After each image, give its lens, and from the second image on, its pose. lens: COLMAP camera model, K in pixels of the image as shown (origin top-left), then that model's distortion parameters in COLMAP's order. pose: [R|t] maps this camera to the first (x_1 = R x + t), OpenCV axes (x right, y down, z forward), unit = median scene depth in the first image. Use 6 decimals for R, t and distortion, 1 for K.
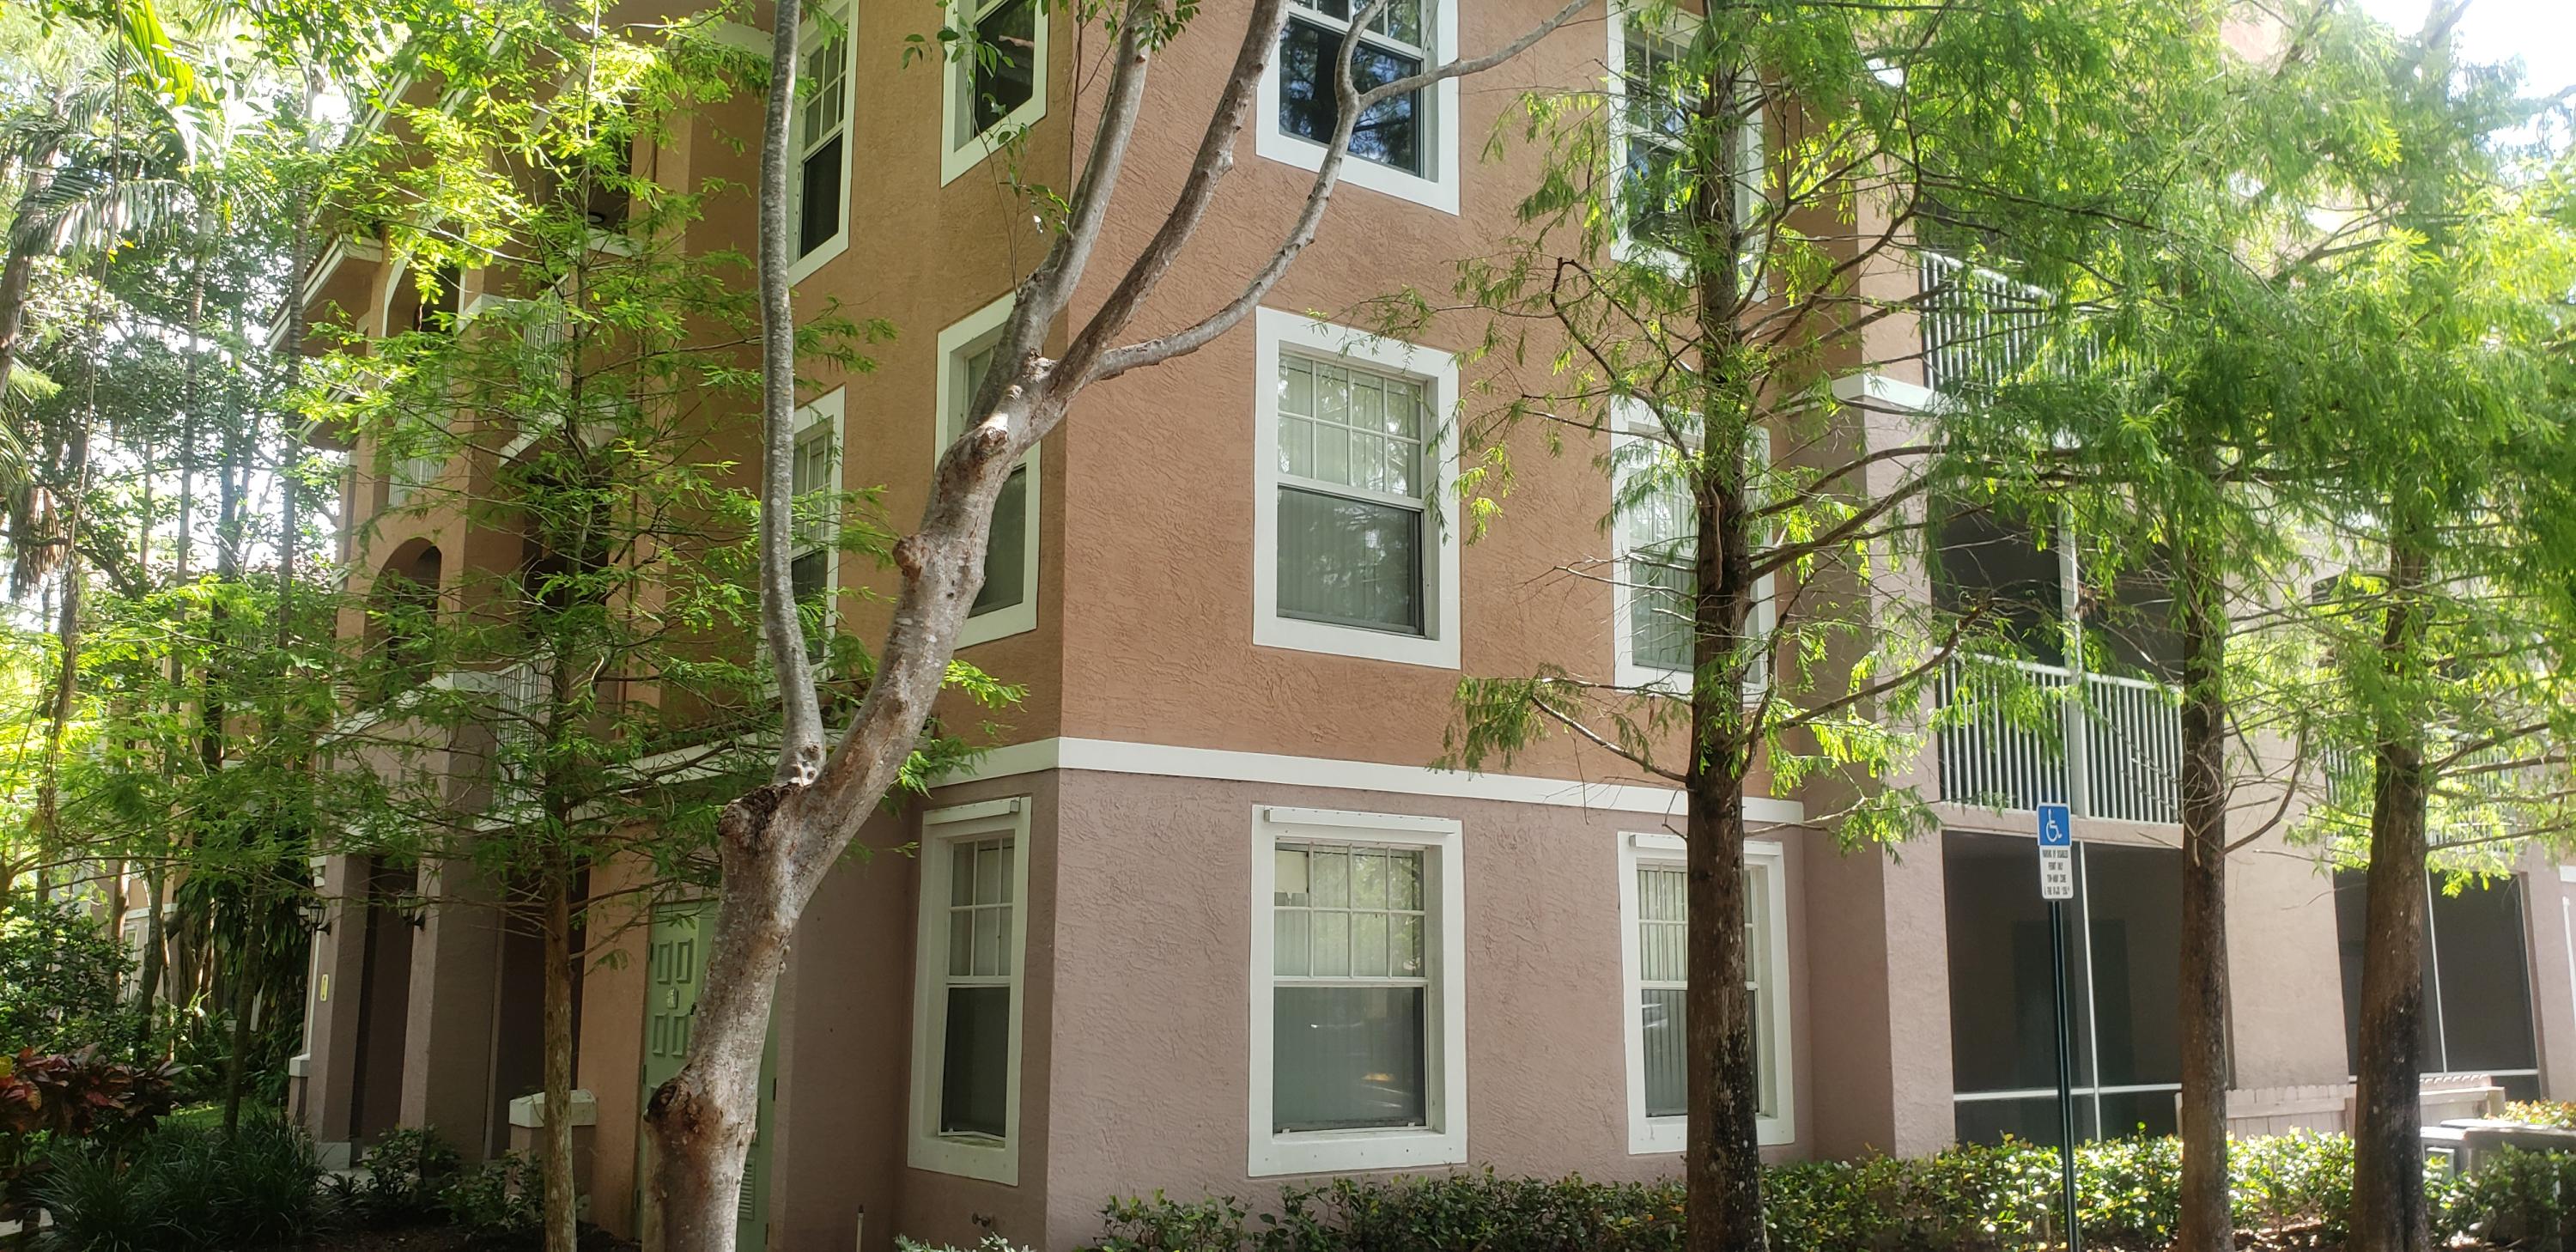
lens RADIAL K [[1957.7, 0, 1284.5], [0, 1957.7, 673.8], [0, 0, 1]] dist [0.026370, -0.003674]
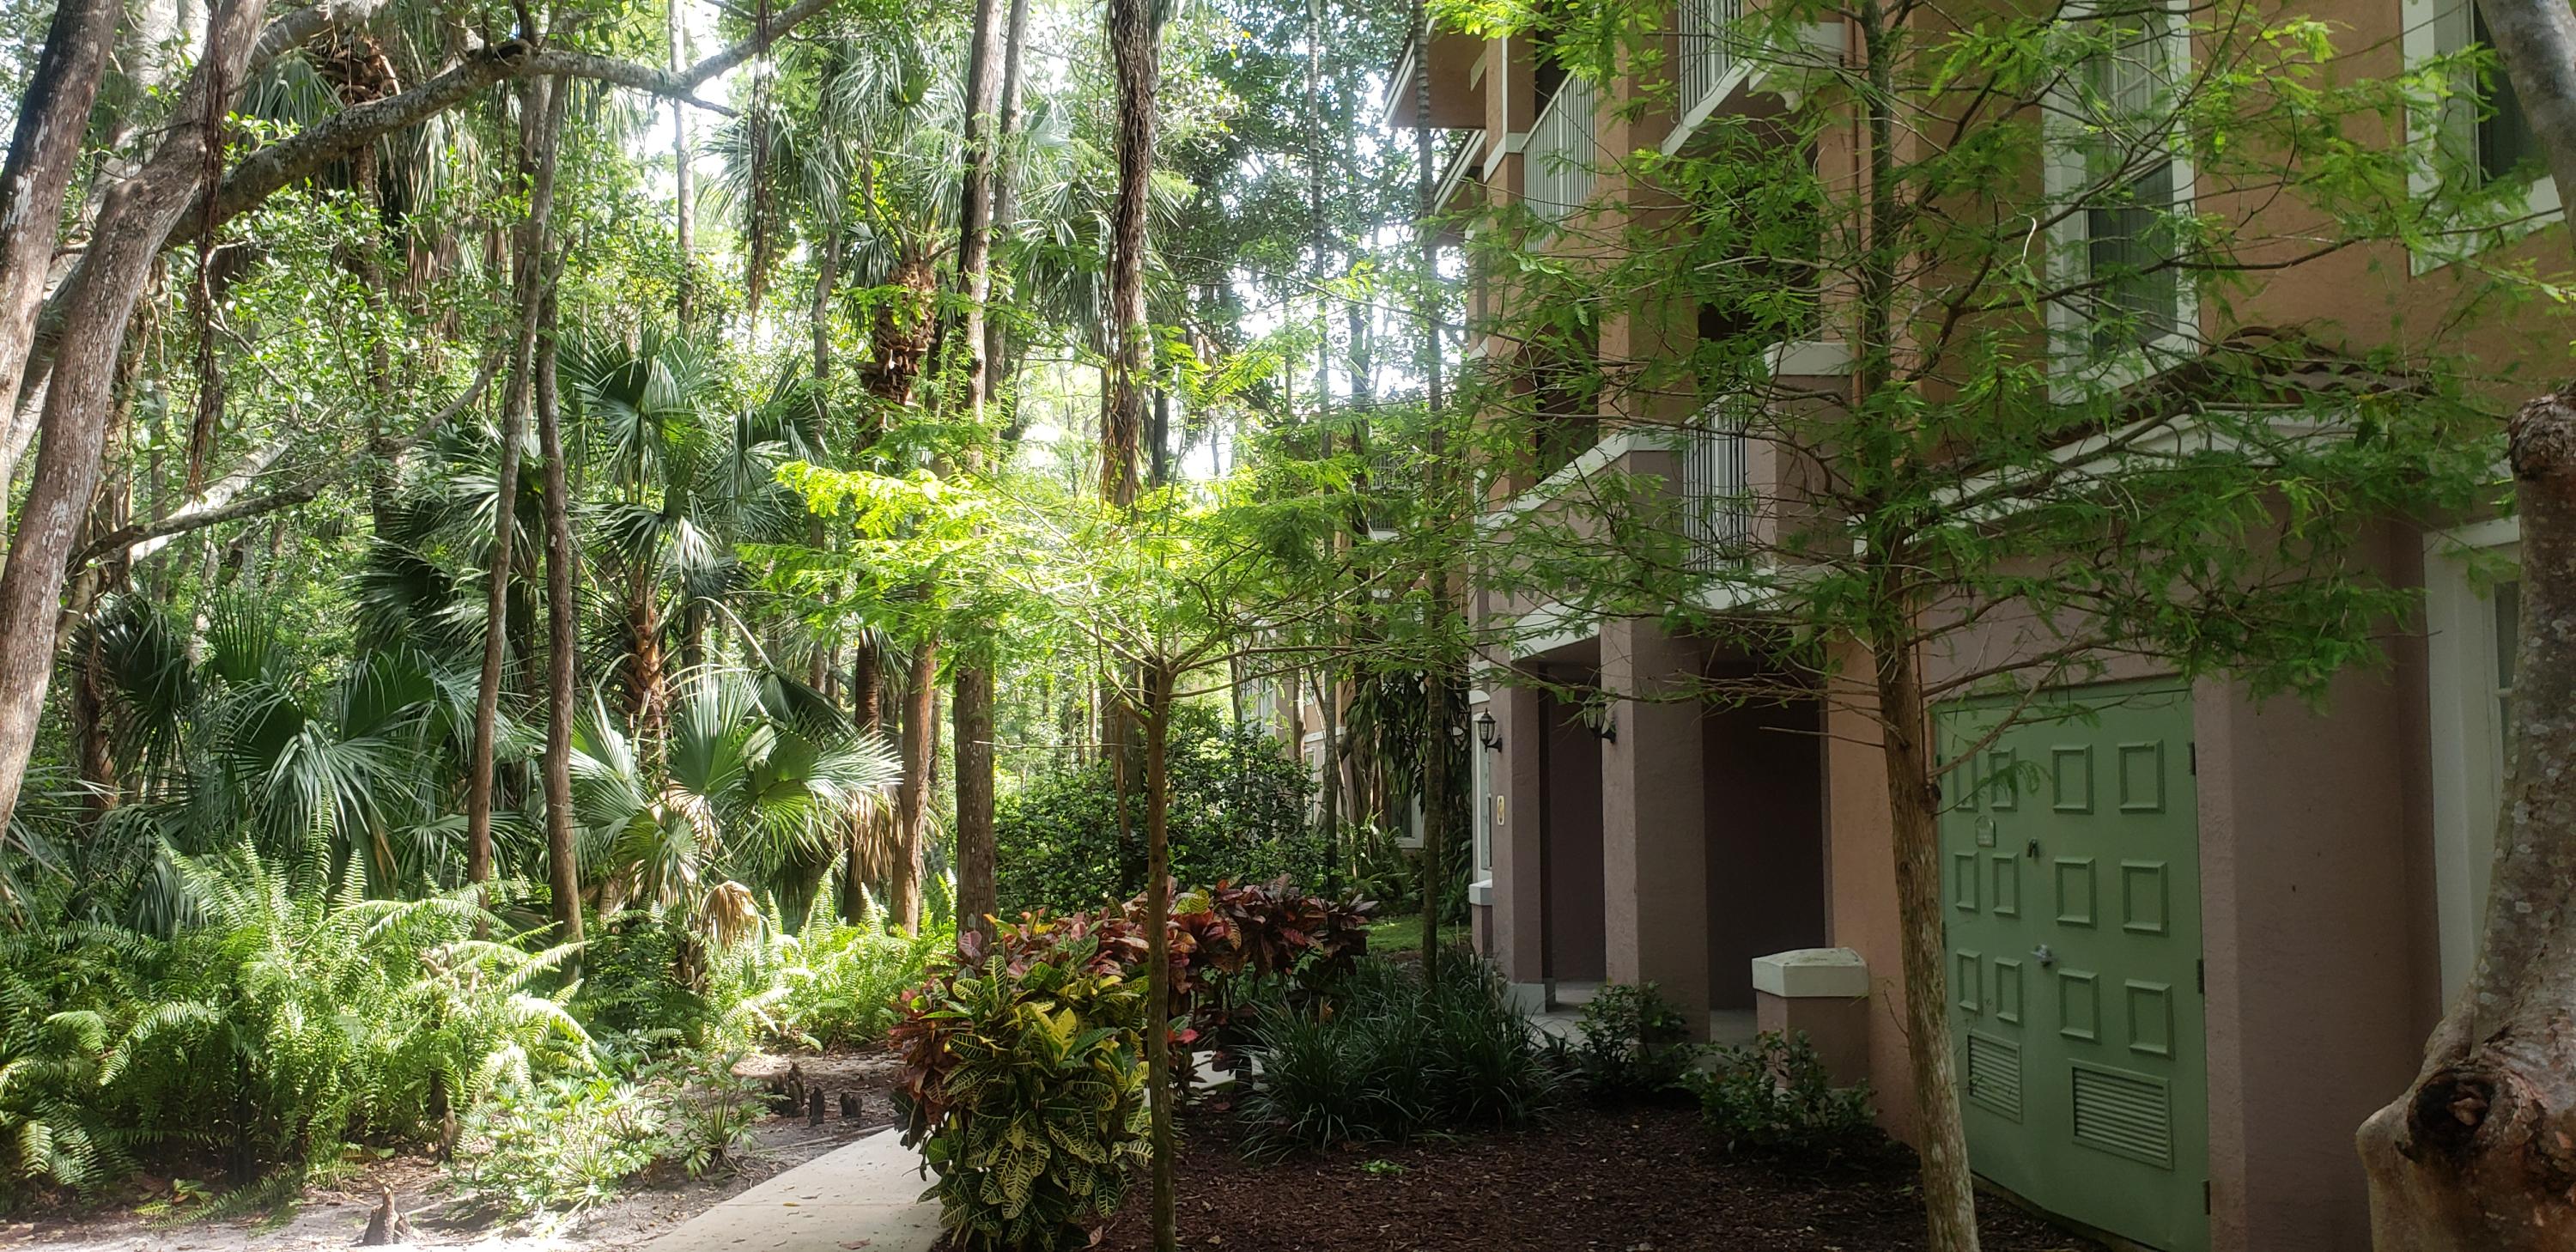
lens RADIAL K [[1961.8, 0, 1307.6], [0, 1961.8, 690.8], [0, 0, 1]] dist [0.023554, -0.001903]
pose [[0.864378, -0.035056, -0.501619, -0.260116], [0.086009, 0.993173, 0.078800, 0.063588], [0.495432, -0.111257, 0.861492, 0.445343]]
